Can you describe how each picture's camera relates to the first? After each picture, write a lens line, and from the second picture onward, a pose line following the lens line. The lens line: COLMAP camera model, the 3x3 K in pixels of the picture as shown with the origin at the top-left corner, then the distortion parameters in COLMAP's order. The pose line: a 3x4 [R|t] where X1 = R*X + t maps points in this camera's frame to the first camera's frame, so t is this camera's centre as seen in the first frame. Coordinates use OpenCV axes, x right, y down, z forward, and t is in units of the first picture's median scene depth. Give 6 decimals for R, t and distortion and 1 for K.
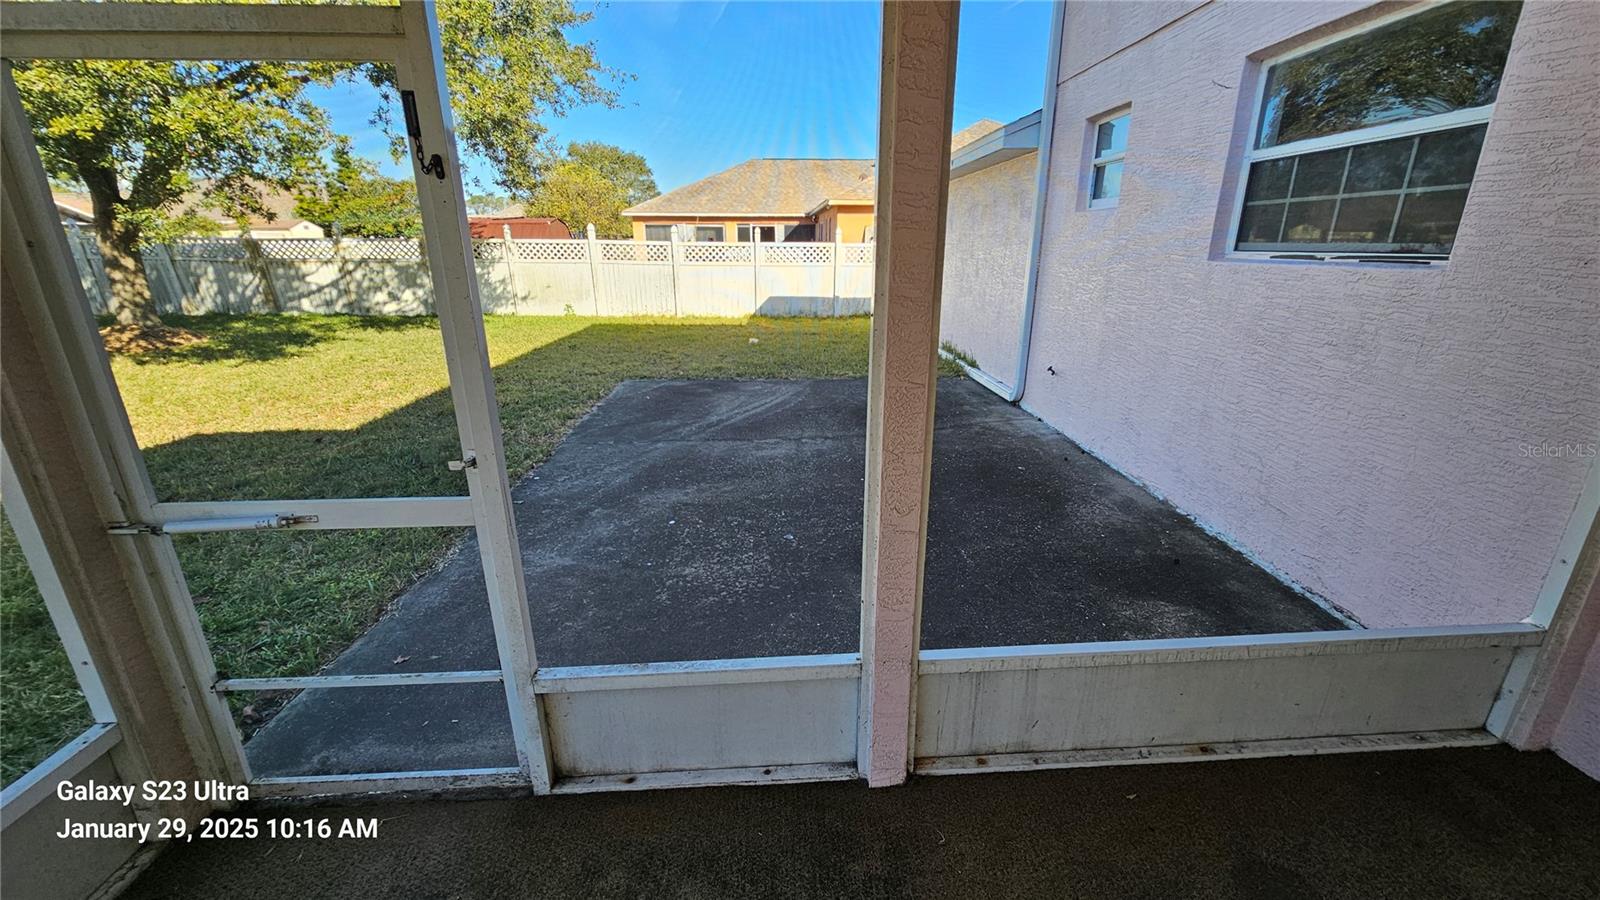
lens RADIAL K [[648.4, 0, 804.0], [0, 648.4, 458.7], [0, 0, 1]] dist [0.001725, -0.000211]
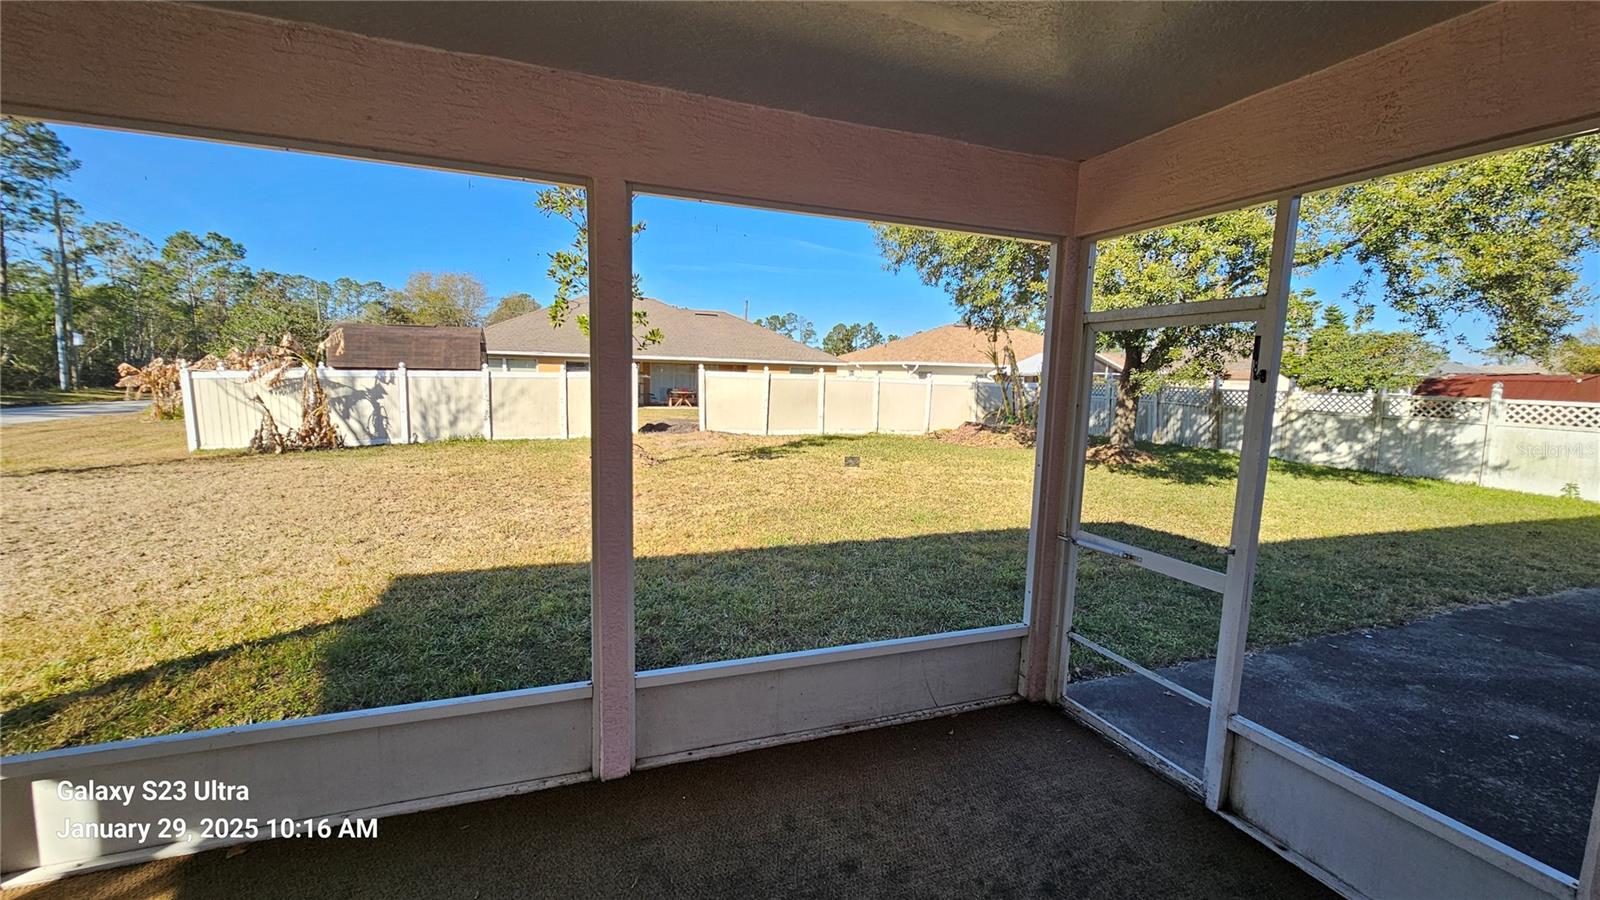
lens RADIAL K [[648.4, 0, 804.0], [0, 648.4, 458.7], [0, 0, 1]] dist [0.001725, -0.000211]
pose [[0.309436, 0.131798, -0.941742, 0.107466], [-0.330817, 0.943406, 0.023332, 0.017780], [0.891521, 0.304325, 0.335525, -0.088818]]
